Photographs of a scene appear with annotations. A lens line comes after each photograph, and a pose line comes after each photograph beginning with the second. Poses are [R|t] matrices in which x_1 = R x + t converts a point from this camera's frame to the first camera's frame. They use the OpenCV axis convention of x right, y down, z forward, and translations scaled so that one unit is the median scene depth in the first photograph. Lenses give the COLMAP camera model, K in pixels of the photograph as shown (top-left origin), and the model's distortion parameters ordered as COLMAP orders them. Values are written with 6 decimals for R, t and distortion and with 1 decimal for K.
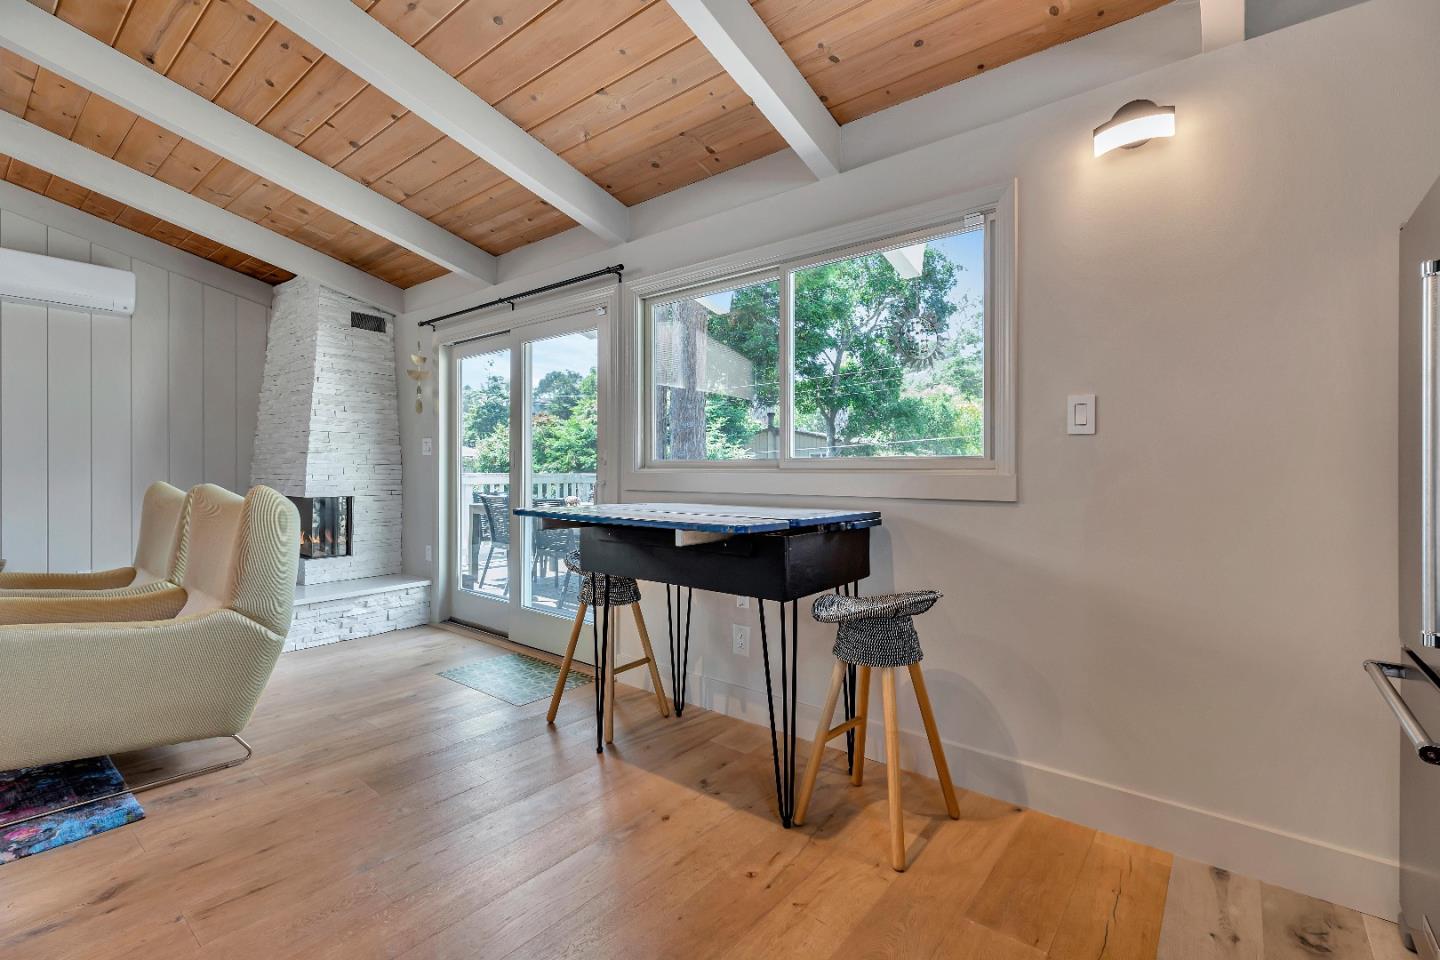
lens RADIAL K [[645.7, 0, 707.8], [0, 645.7, 470.3], [0, 0, 1]] dist [0.003522, -0.000290]
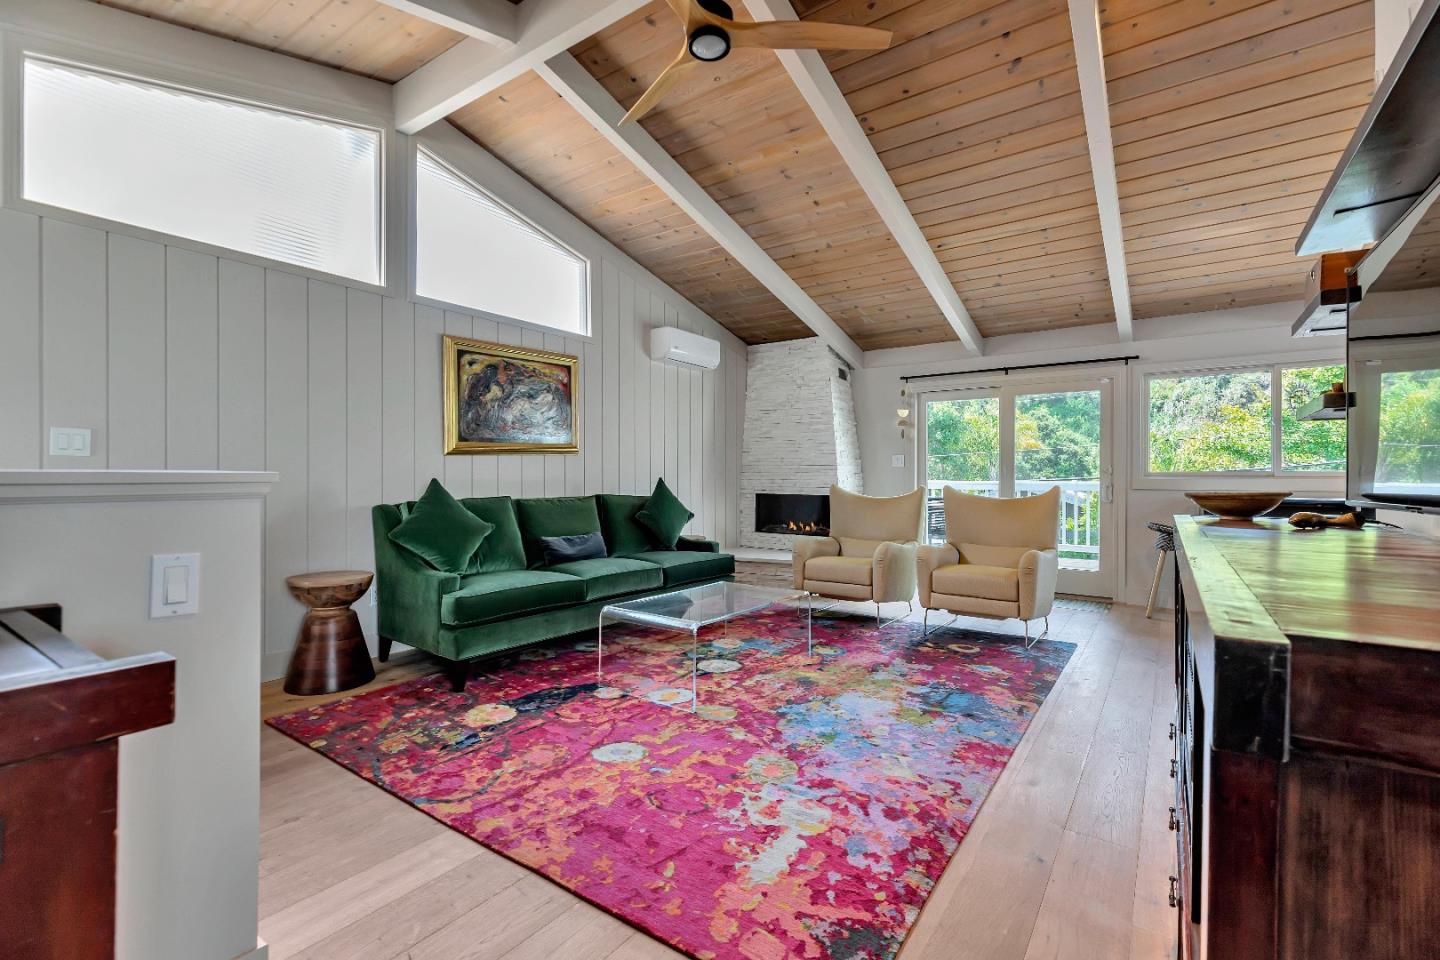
lens RADIAL K [[645.7, 0, 709.3], [0, 645.7, 473.7], [0, 0, 1]] dist [0.003522, -0.000290]
pose [[0.997662, 0.000677, 0.068337, -2.004280], [-0.000229, 0.999978, -0.006556, 0.003856], [-0.068340, 0.006525, 0.997641, -0.891327]]
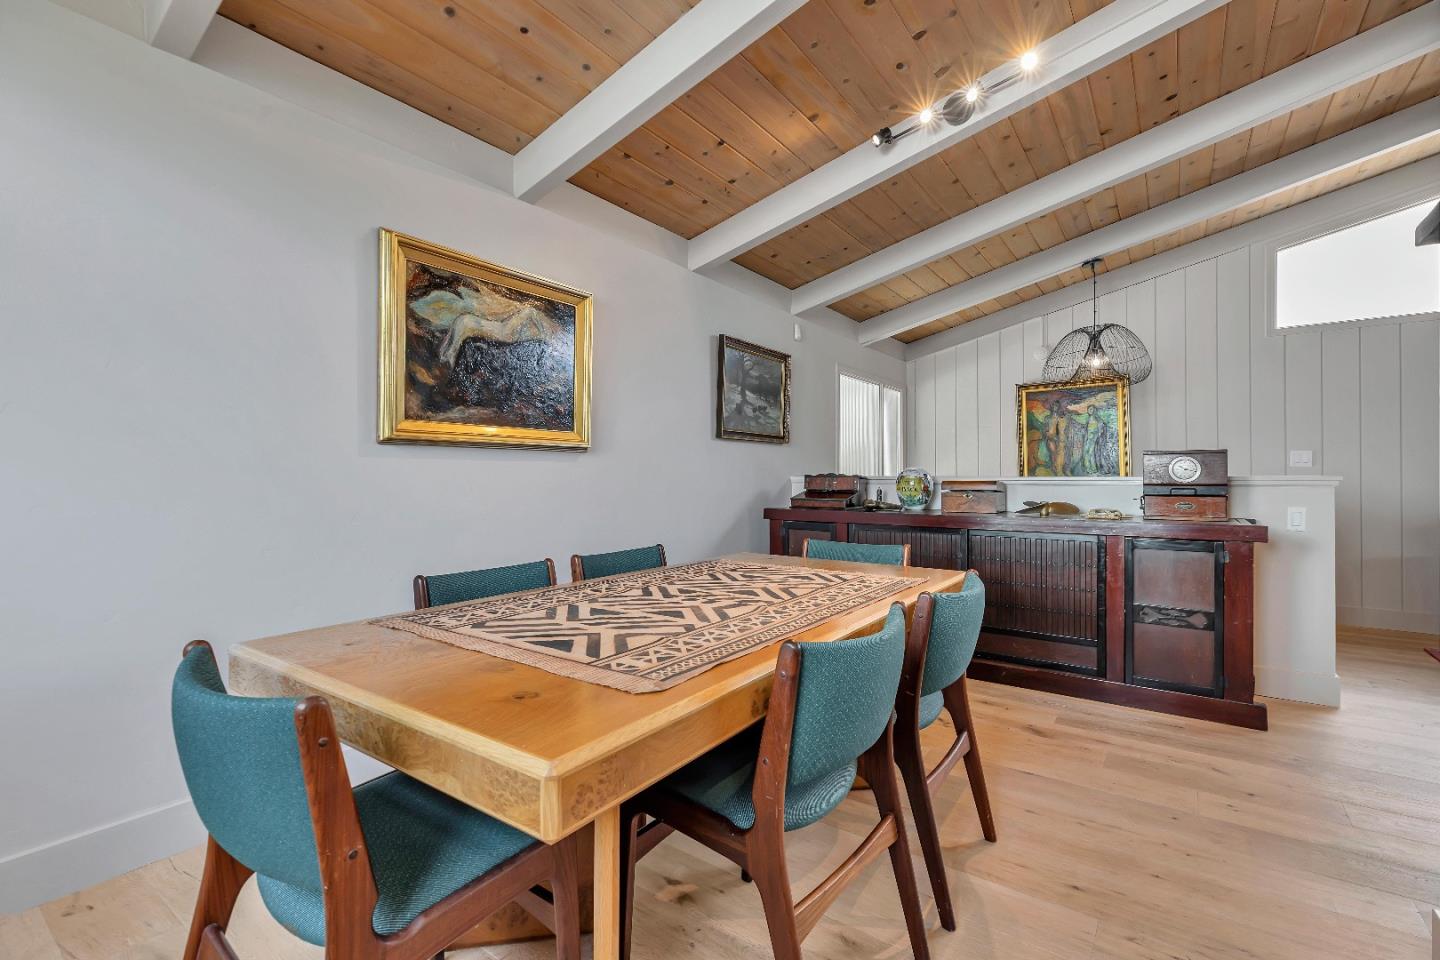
lens RADIAL K [[645.7, 0, 712.5], [0, 645.7, 471.6], [0, 0, 1]] dist [0.003522, -0.000290]
pose [[0.058044, -0.008044, -0.998282, -1.068872], [-0.002901, 0.999962, -0.008226, 0.003596], [0.998310, 0.003373, 0.058019, -1.686506]]
